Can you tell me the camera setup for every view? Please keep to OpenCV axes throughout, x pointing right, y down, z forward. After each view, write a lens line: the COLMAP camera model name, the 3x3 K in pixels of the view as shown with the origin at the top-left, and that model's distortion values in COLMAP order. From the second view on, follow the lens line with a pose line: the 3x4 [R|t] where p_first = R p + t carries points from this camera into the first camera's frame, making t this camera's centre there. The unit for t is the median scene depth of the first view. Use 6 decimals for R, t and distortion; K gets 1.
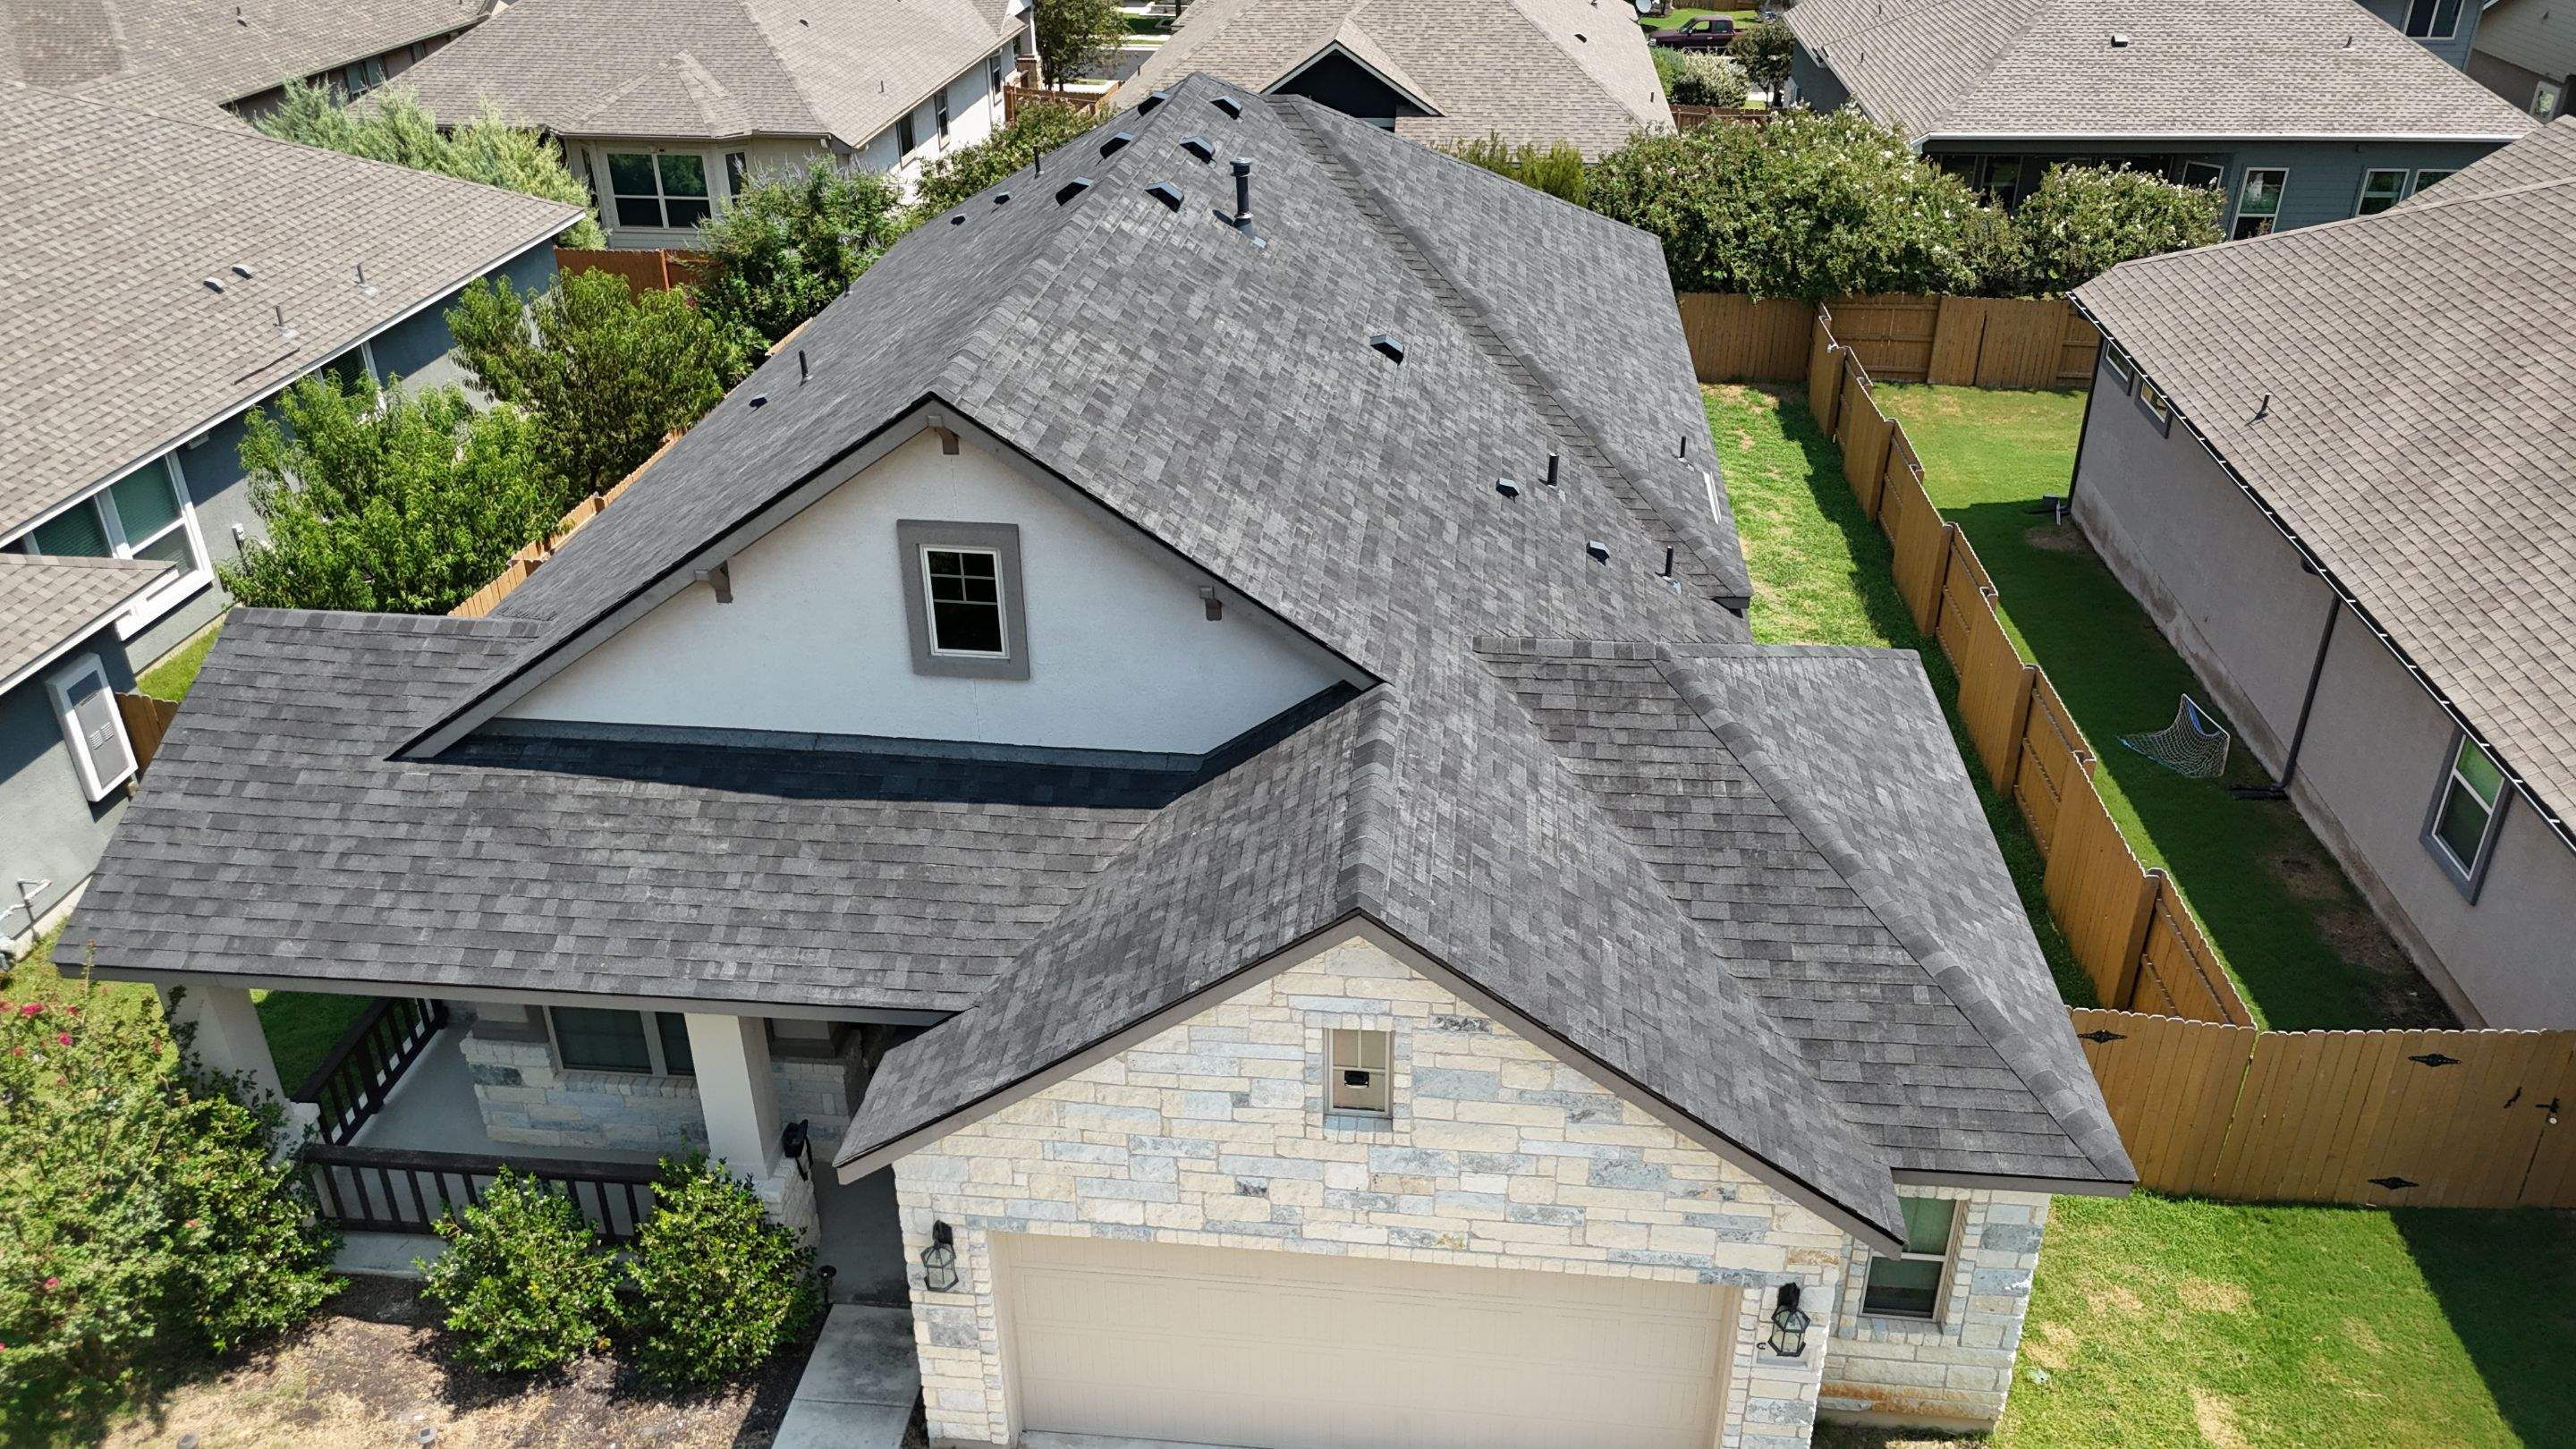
lens RADIAL K [[1898.1, 0, 1287.2], [0, 1898.1, 719.1], [0, 0, 1]] dist [0.072036, -0.063747]
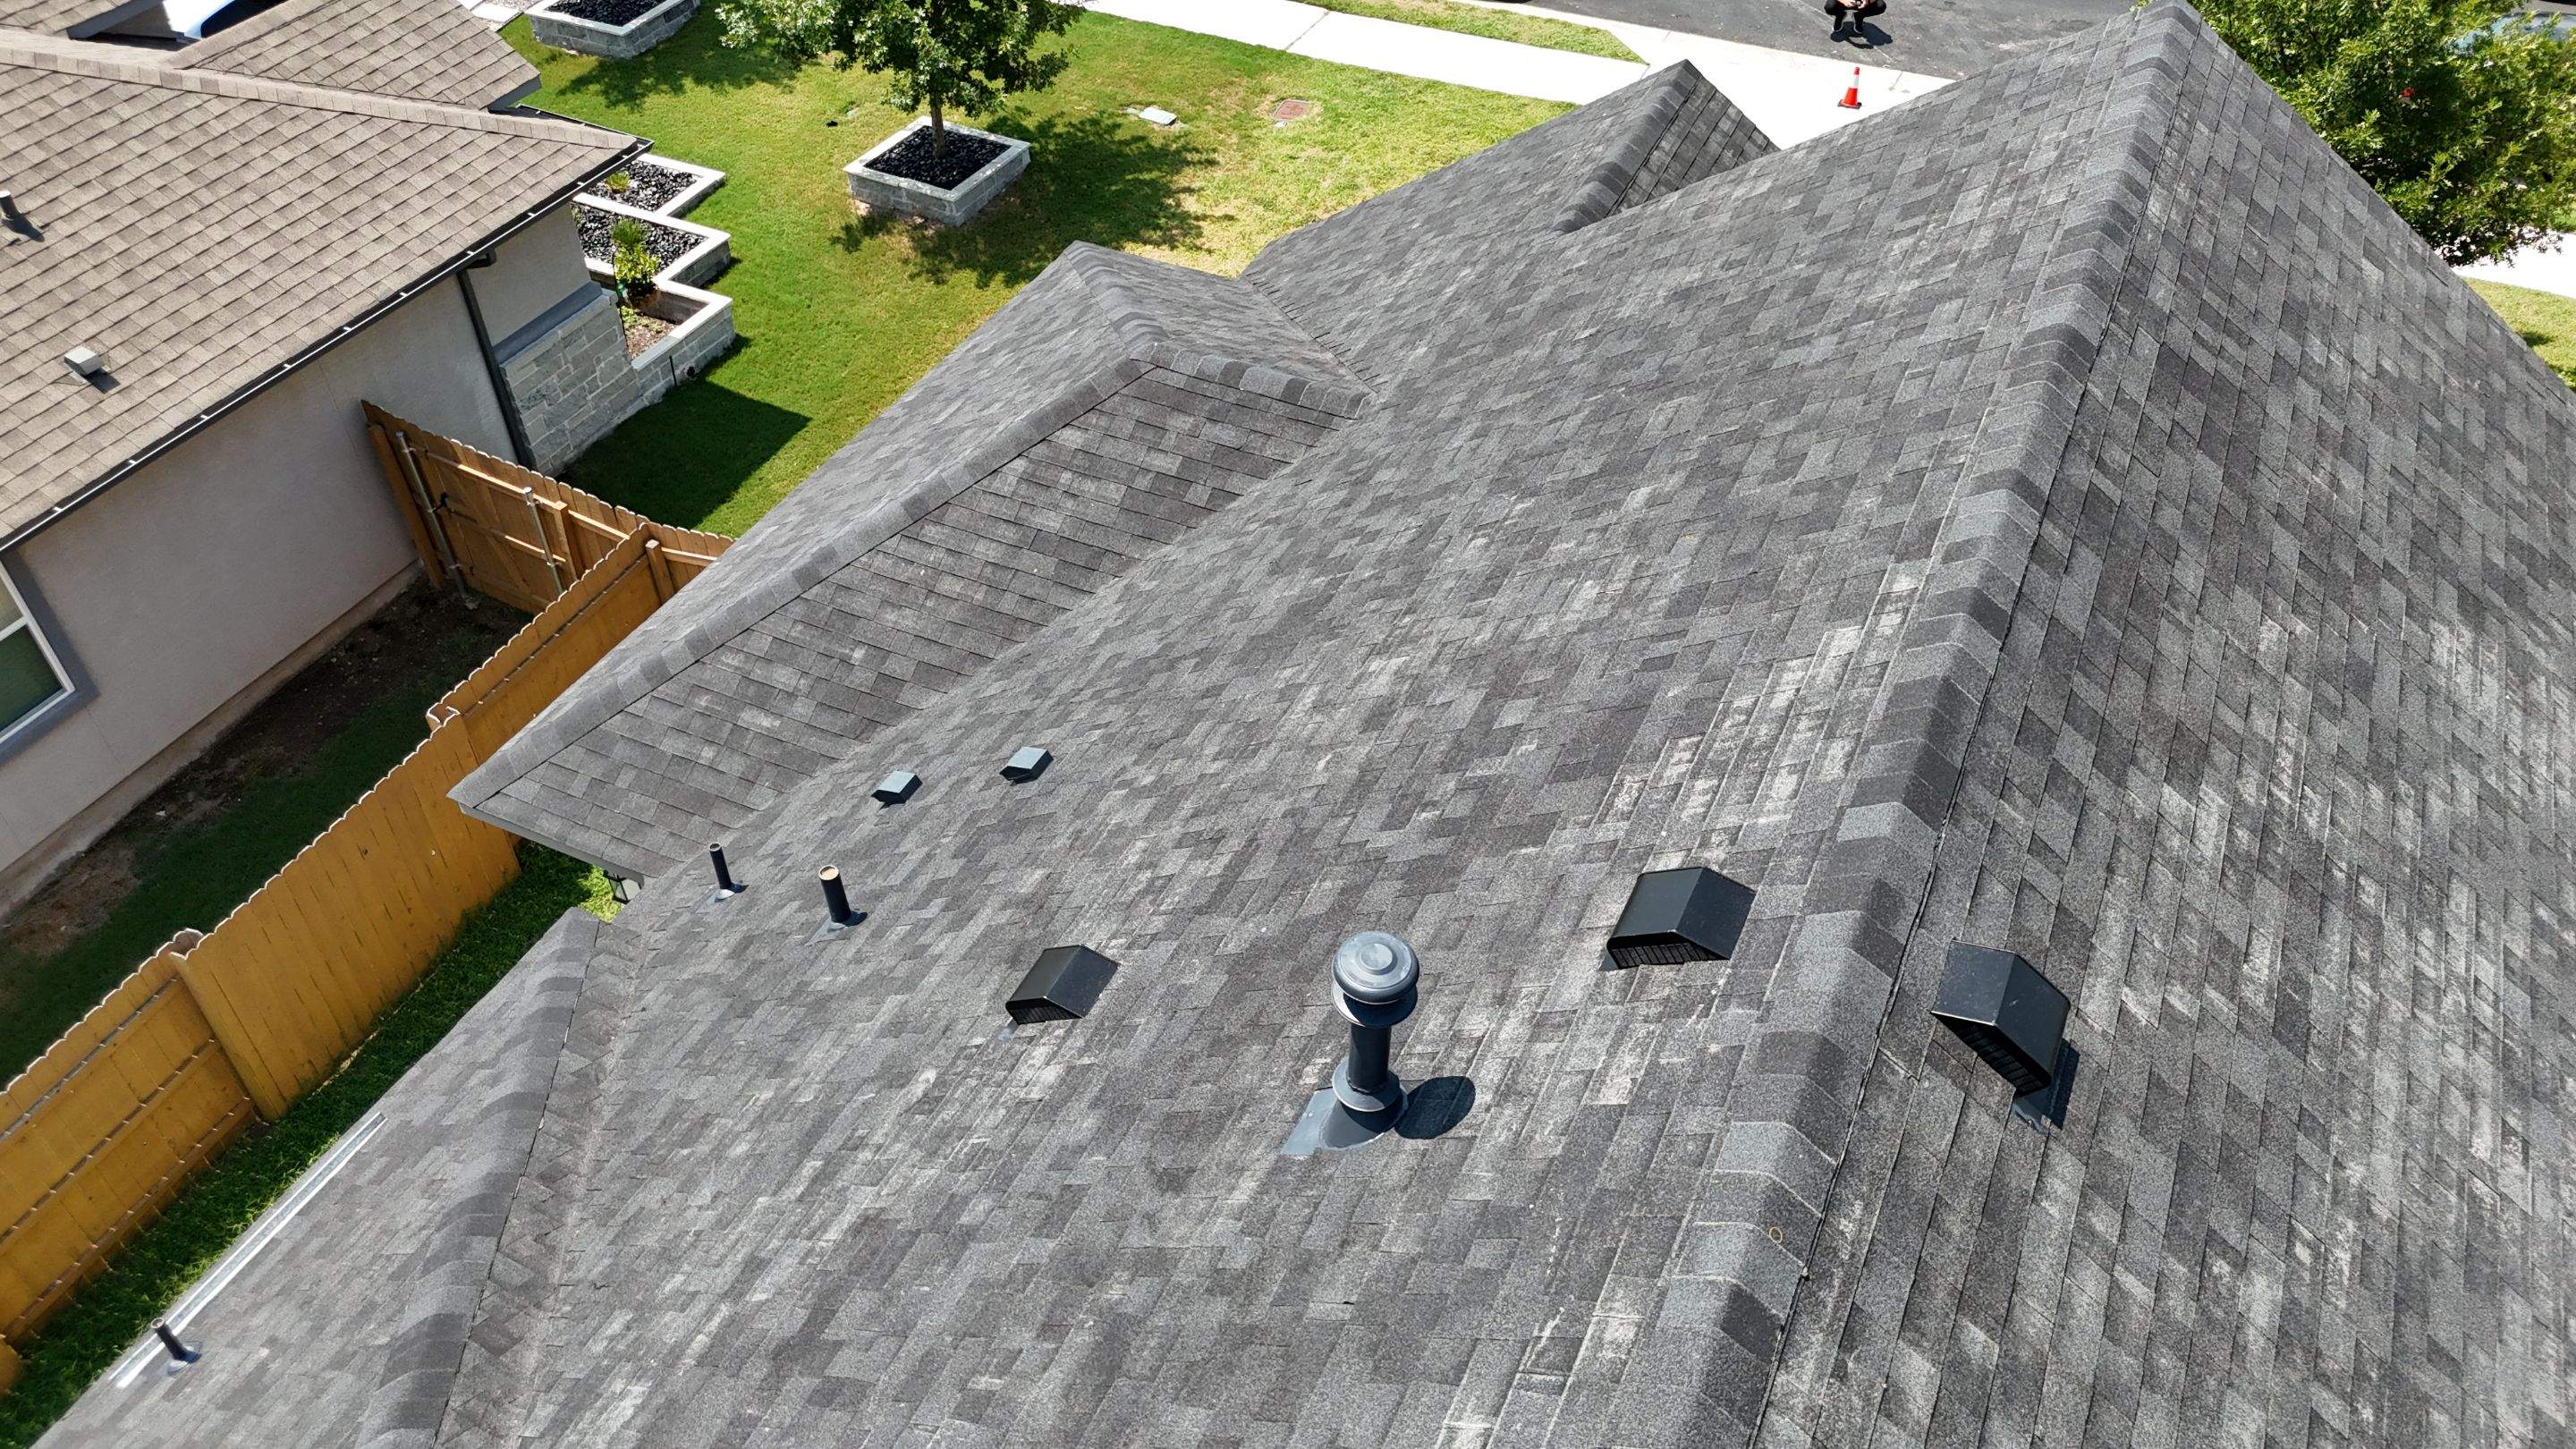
lens RADIAL K [[1893.4, 0, 1292.0], [0, 1893.4, 721.6], [0, 0, 1]] dist [0.077229, -0.076552]
pose [[-0.943805, -0.220161, 0.246498, -0.093758], [0.162320, 0.340906, 0.925978, -0.733377], [-0.287897, 0.913954, -0.286012, 1.388605]]
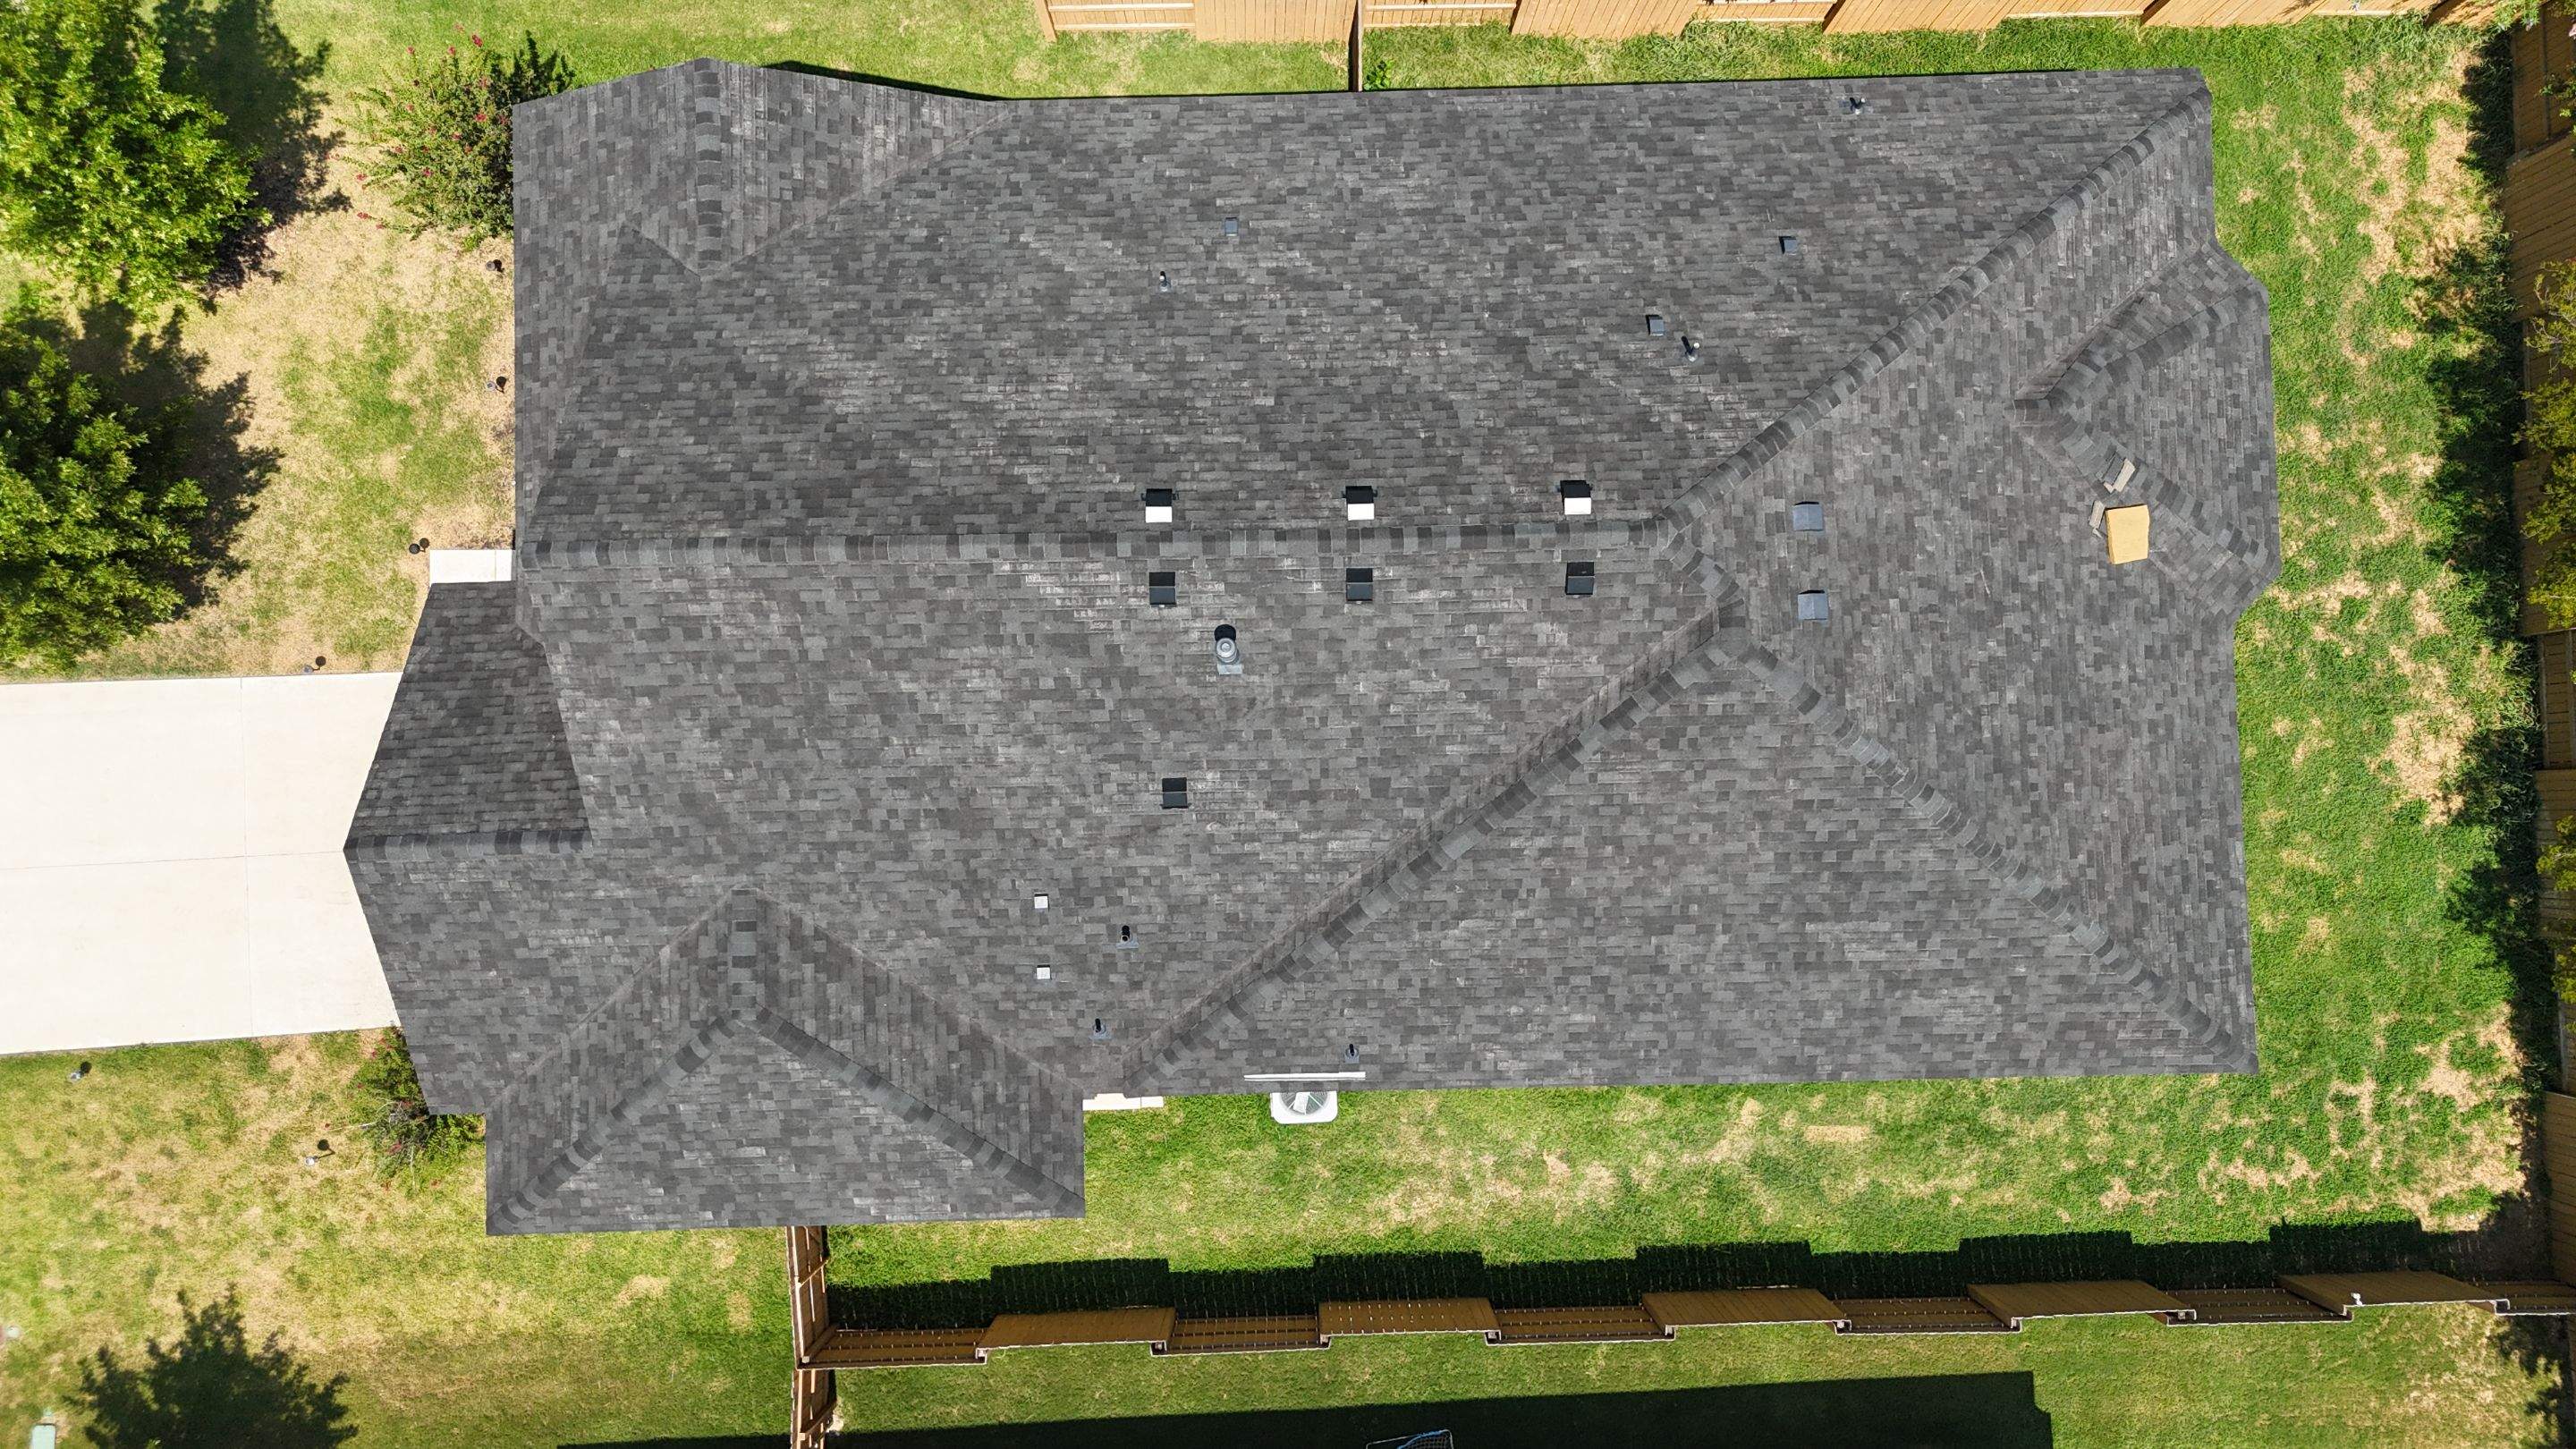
lens RADIAL K [[1893.6, 0, 1291.5], [0, 1893.6, 711.5], [0, 0, 1]] dist [0.071503, -0.063710]
pose [[0.127846, 0.990711, -0.046342, 0.087226], [-0.474234, 0.102102, 0.874458, -1.631893], [0.871067, -0.089819, 0.482882, 0.684491]]
